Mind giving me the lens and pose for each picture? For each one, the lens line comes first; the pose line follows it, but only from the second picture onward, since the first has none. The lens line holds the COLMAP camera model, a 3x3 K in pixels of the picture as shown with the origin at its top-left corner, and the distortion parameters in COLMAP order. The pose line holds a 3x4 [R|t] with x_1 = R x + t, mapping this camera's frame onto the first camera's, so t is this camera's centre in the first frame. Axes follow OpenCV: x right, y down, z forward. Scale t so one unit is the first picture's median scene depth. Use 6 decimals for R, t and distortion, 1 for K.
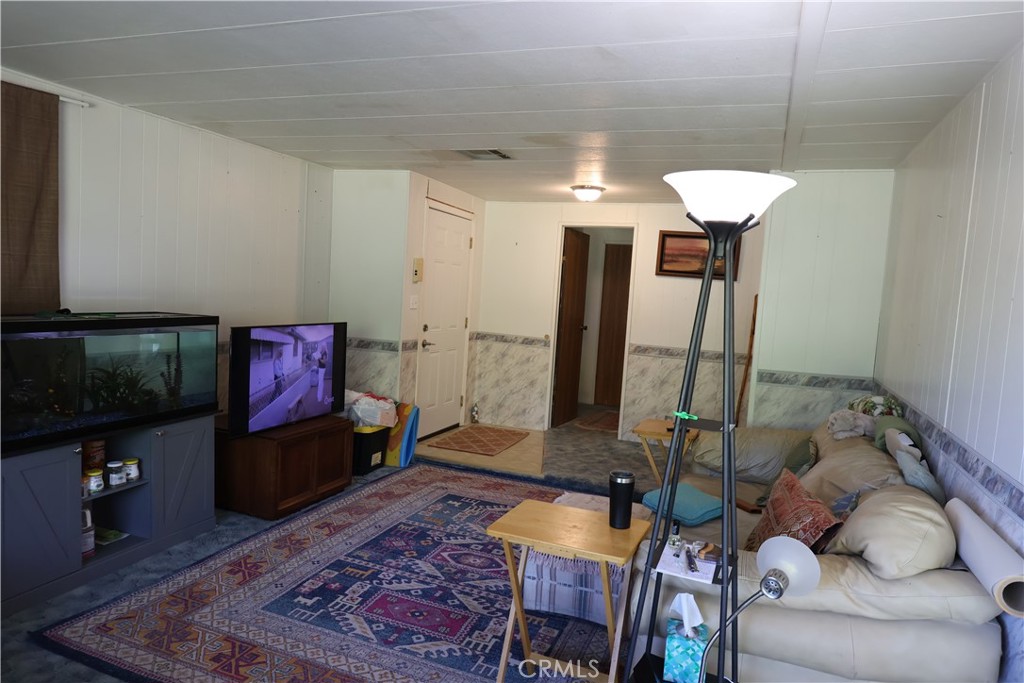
lens RADIAL K [[659.5, 0, 511.4], [0, 659.5, 335.3], [0, 0, 1]] dist [-0.006849, 0.002959]
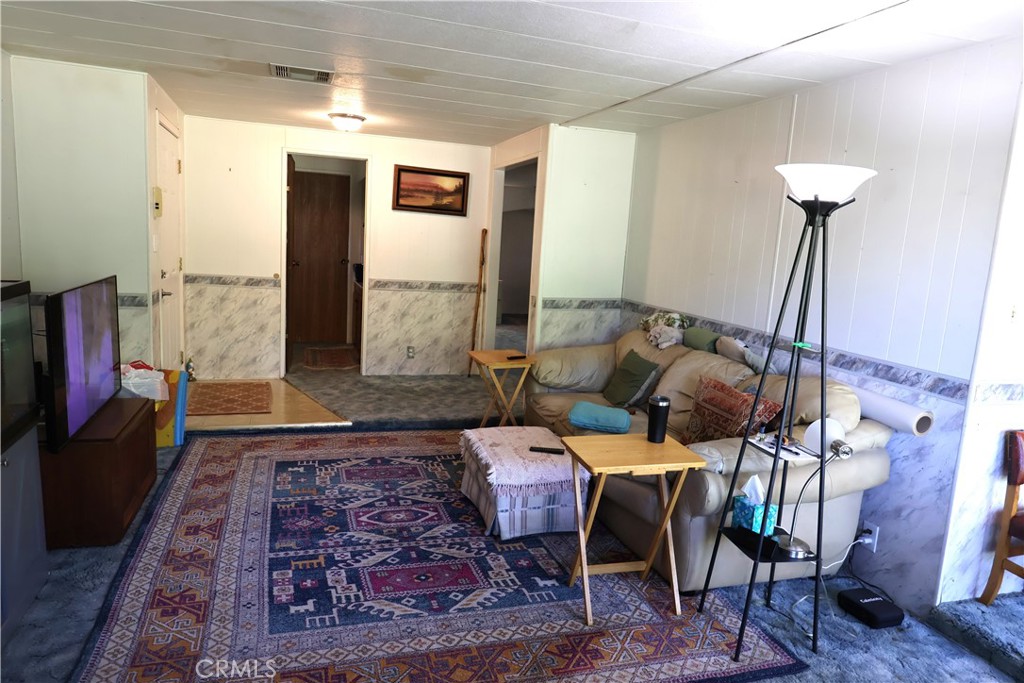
lens RADIAL K [[659.5, 0, 511.4], [0, 659.5, 335.3], [0, 0, 1]] dist [-0.006849, 0.002959]
pose [[0.773881, -0.109373, 0.623816, -0.498251], [0.033766, 0.990700, 0.131810, -0.047123], [-0.632430, -0.080942, 0.770377, 0.156740]]
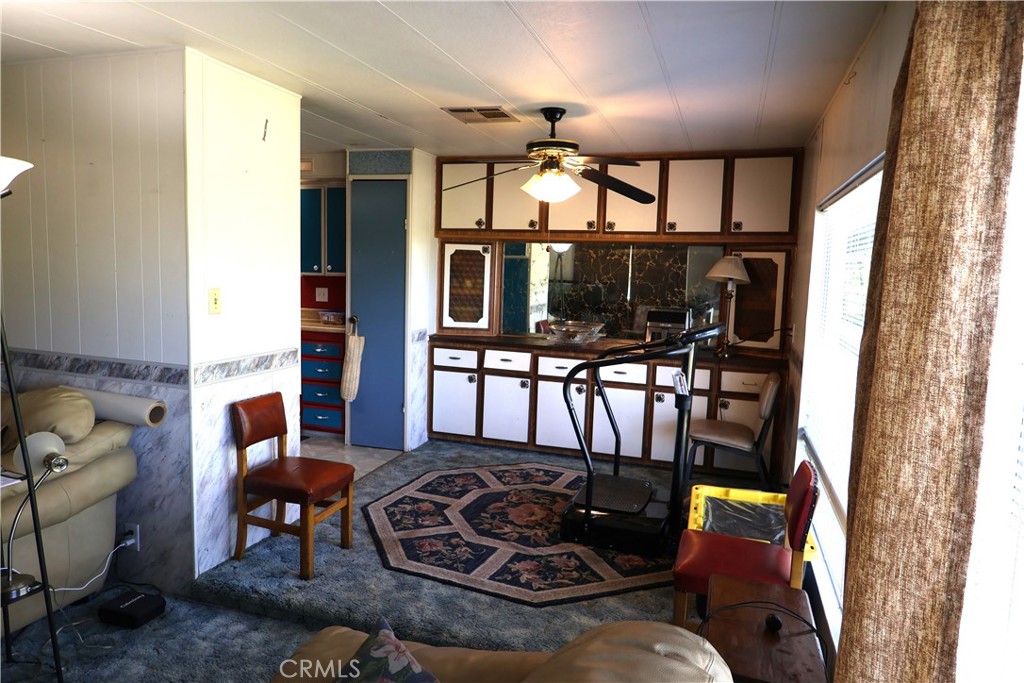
lens RADIAL K [[659.5, 0, 511.4], [0, 659.5, 335.3], [0, 0, 1]] dist [-0.006849, 0.002959]
pose [[-0.050716, -0.171173, 0.983935, -0.444264], [0.037209, 0.984195, 0.173136, -0.042101], [-0.998020, 0.045392, -0.043545, 0.040999]]
